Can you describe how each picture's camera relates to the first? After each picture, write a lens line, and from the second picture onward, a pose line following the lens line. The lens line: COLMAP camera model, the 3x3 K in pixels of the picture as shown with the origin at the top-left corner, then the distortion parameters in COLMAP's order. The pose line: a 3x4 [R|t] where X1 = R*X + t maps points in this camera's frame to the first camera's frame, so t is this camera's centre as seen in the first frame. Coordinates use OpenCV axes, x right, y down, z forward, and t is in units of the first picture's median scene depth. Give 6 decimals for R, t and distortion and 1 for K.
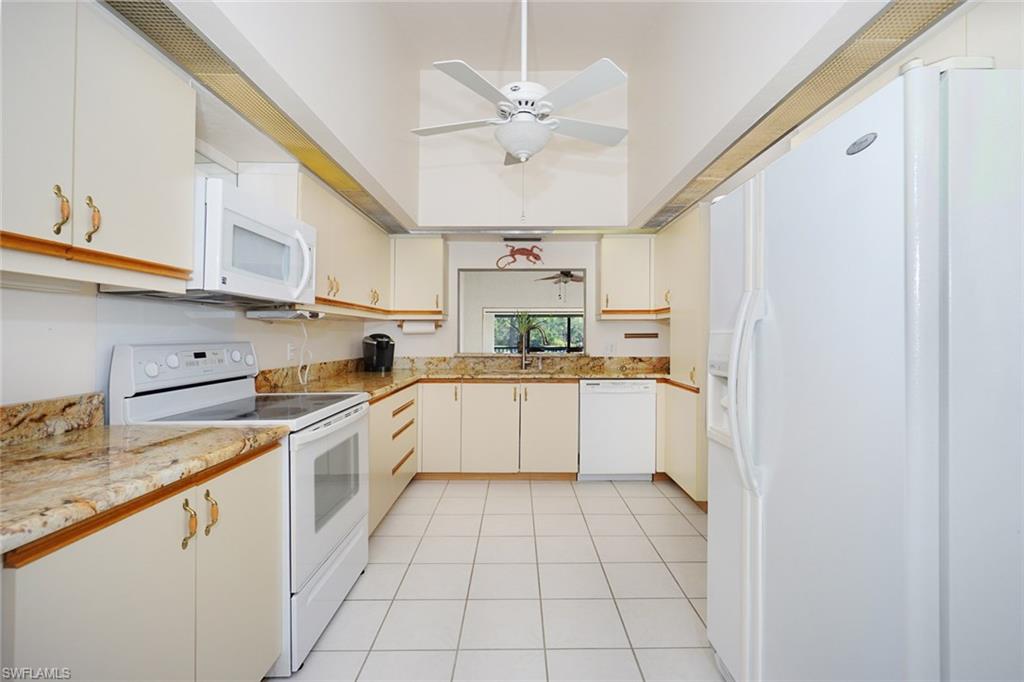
lens RADIAL K [[441.4, 0, 509.4], [0, 441.4, 334.9], [0, 0, 1]] dist [-0.005307, 0.000454]
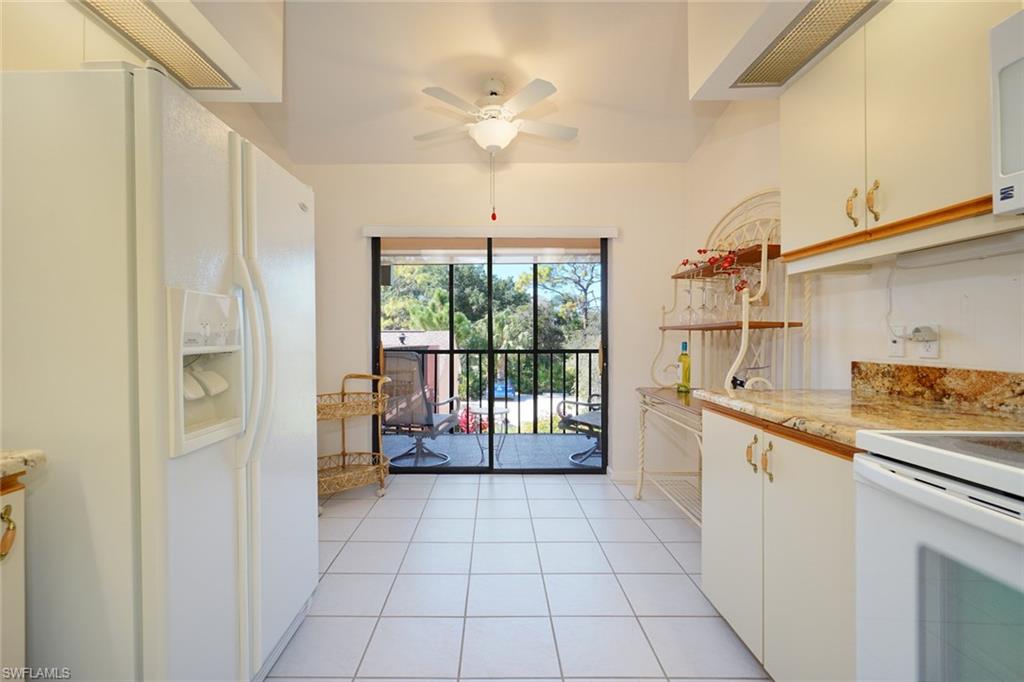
lens RADIAL K [[441.4, 0, 513.1], [0, 441.4, 339.0], [0, 0, 1]] dist [-0.005307, 0.000454]
pose [[-0.998634, 0.006248, -0.051870, 0.018979], [0.006140, 0.999979, 0.002242, 0.052034], [0.051883, 0.001921, -0.998651, 1.299974]]
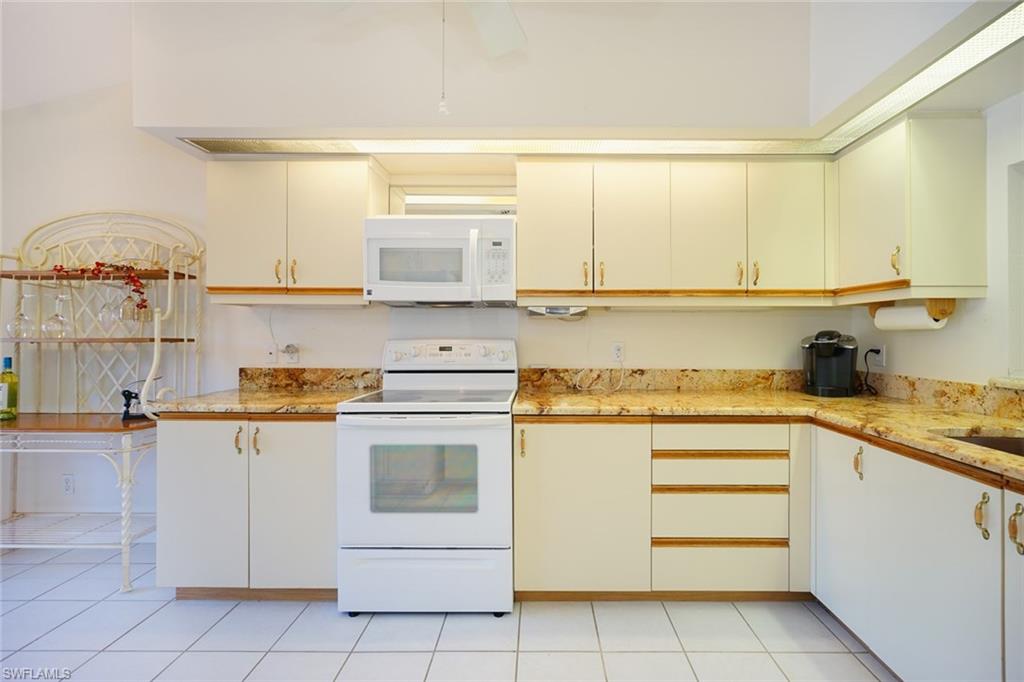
lens RADIAL K [[441.4, 0, 510.5], [0, 441.4, 337.5], [0, 0, 1]] dist [-0.005307, 0.000454]
pose [[0.005058, 0.004268, -0.999978, 0.591370], [-0.000495, 0.999991, 0.004265, 0.007798], [0.999987, 0.000474, 0.005060, 1.200576]]
